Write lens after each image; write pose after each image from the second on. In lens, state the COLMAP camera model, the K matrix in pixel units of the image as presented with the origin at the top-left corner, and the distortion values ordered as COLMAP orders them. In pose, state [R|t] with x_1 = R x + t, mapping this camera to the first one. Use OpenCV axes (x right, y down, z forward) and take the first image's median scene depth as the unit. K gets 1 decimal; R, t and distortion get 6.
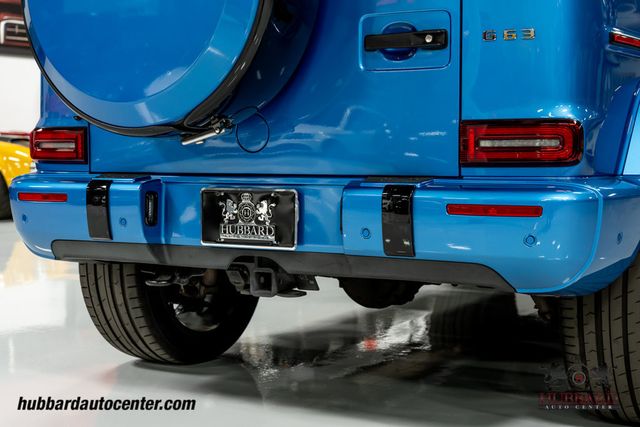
lens RADIAL K [[1034.2, 0, 320.0], [0, 1034.2, 213.5], [0, 0, 1]] dist [0.003699, 0.098779]
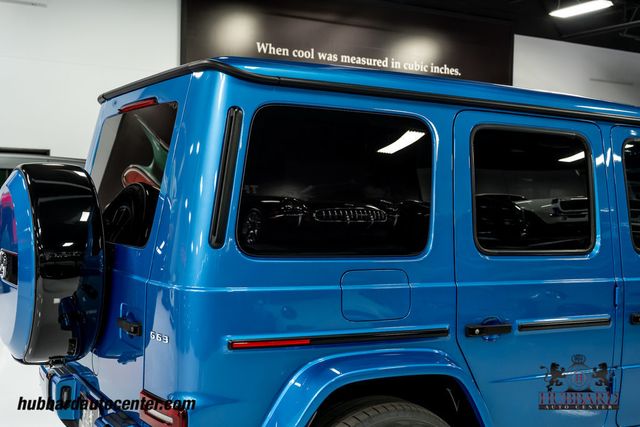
lens RADIAL K [[809.3, 0, 320.0], [0, 809.3, 213.5], [0, 0, 1]] dist [-0.008026, 0.009223]
pose [[0.868033, 0.036005, -0.495199, 0.816305], [-0.062094, 0.997409, -0.036324, -0.277349], [0.492608, 0.062279, 0.868020, 0.107350]]
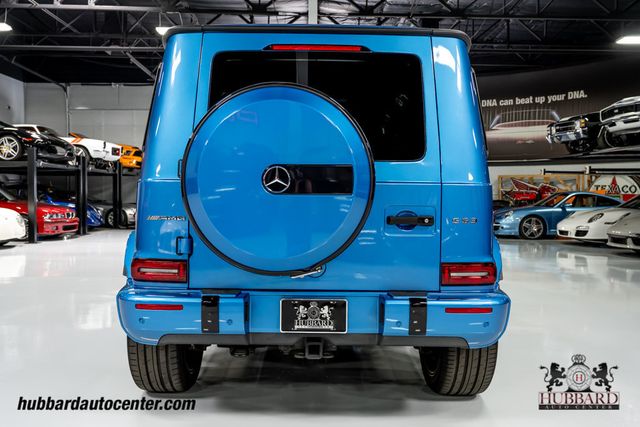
lens RADIAL K [[553.2, 0, 320.0], [0, 553.2, 213.5], [0, 0, 1]] dist [-0.008730, -0.014946]
pose [[0.856339, 0.004090, 0.516398, -0.543924], [0.016001, 0.999278, -0.034449, -0.135925], [-0.516166, 0.037763, 0.855656, 0.193147]]
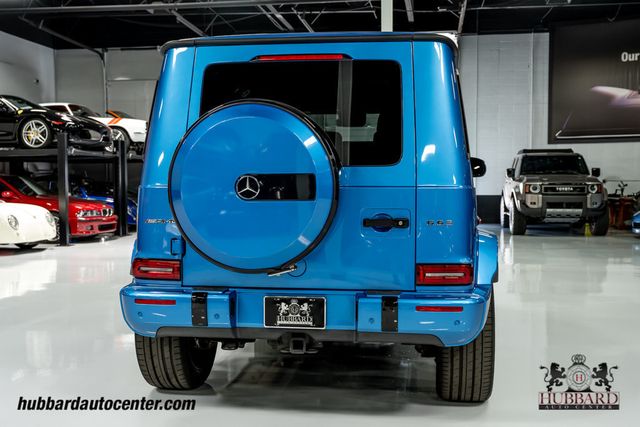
lens RADIAL K [[755.8, 0, 320.0], [0, 755.8, 213.5], [0, 0, 1]] dist [0.000952, 0.005302]
pose [[0.927796, -0.007008, 0.373022, -0.535087], [0.018360, 0.999470, -0.026889, -0.136270], [-0.372636, 0.031796, 0.927433, -0.283738]]
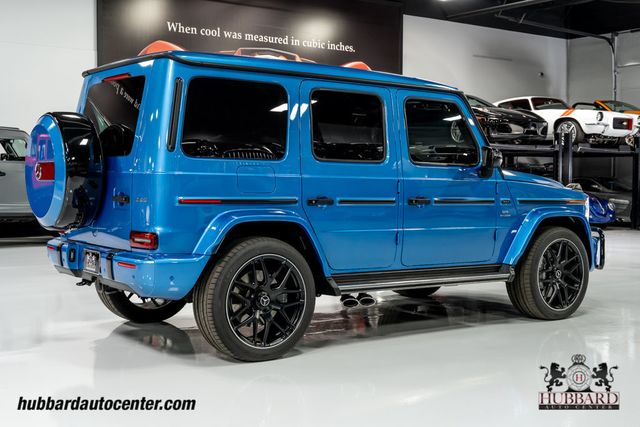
lens RADIAL K [[844.3, 0, 320.0], [0, 844.3, 213.5], [0, 0, 1]] dist [-0.043685, 0.057978]
pose [[0.916415, 0.030930, -0.399032, 1.312786], [-0.041651, 0.998966, -0.018224, -0.103070], [0.398055, 0.033321, 0.916756, -0.730771]]
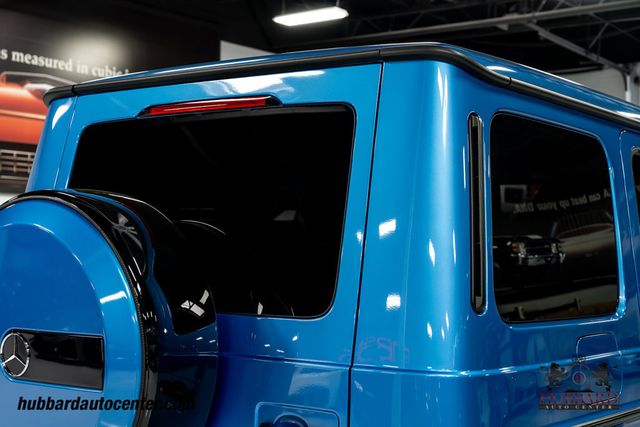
lens RADIAL K [[1020.5, 0, 320.0], [0, 1020.5, 213.5], [0, 0, 1]] dist [-0.037693, -0.116057]
pose [[0.994292, 0.018302, -0.105112, 0.184265], [-0.029226, 0.994216, -0.103343, -0.254346], [0.102613, 0.105826, 0.989076, 0.034378]]
